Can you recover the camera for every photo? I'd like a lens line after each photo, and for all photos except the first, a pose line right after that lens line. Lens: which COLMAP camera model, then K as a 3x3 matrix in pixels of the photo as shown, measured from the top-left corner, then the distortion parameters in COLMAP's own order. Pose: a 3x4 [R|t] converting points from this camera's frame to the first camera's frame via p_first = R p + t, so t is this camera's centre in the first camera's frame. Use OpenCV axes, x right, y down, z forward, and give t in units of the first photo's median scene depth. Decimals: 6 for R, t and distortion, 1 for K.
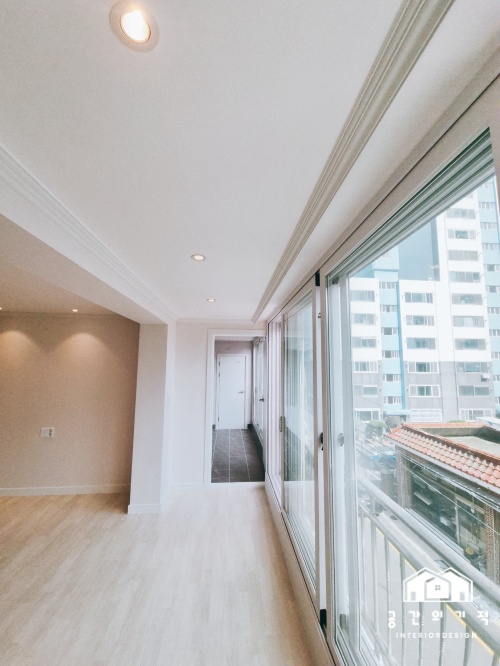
lens RADIAL K [[276.3, 0, 250.0], [0, 276.3, 333.0], [0, 0, 1]] dist [0.022633, -0.011552]
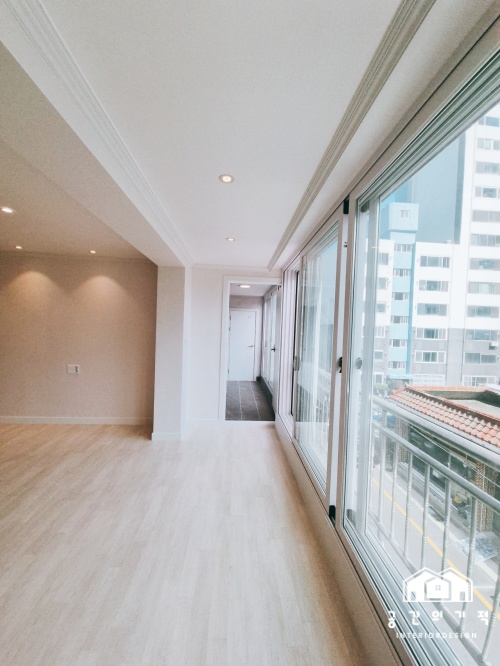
lens RADIAL K [[276.3, 0, 250.0], [0, 276.3, 333.0], [0, 0, 1]] dist [0.022633, -0.011552]
pose [[0.999380, 0.026256, -0.023443, -0.019511], [-0.022879, 0.990684, 0.134247, 0.039999], [0.026750, -0.133627, 0.990671, -0.013293]]
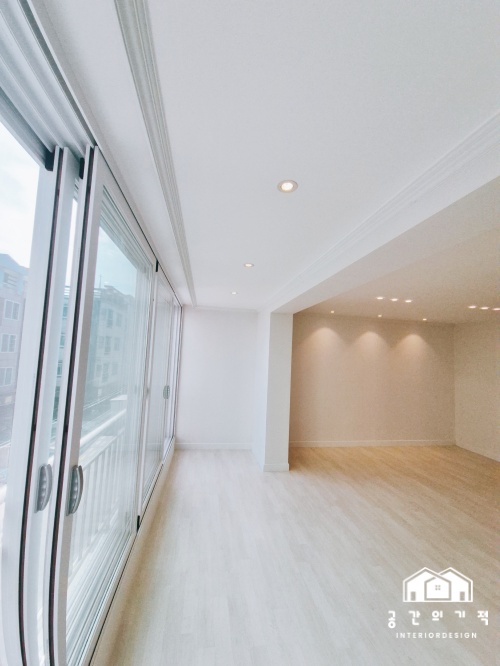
lens RADIAL K [[276.3, 0, 250.0], [0, 276.3, 333.0], [0, 0, 1]] dist [0.022633, -0.011552]
pose [[-0.996087, -0.022637, -0.085435, -0.051636], [-0.006583, 0.982962, -0.183692, 0.109475], [0.088138, -0.182410, -0.979264, 0.942285]]
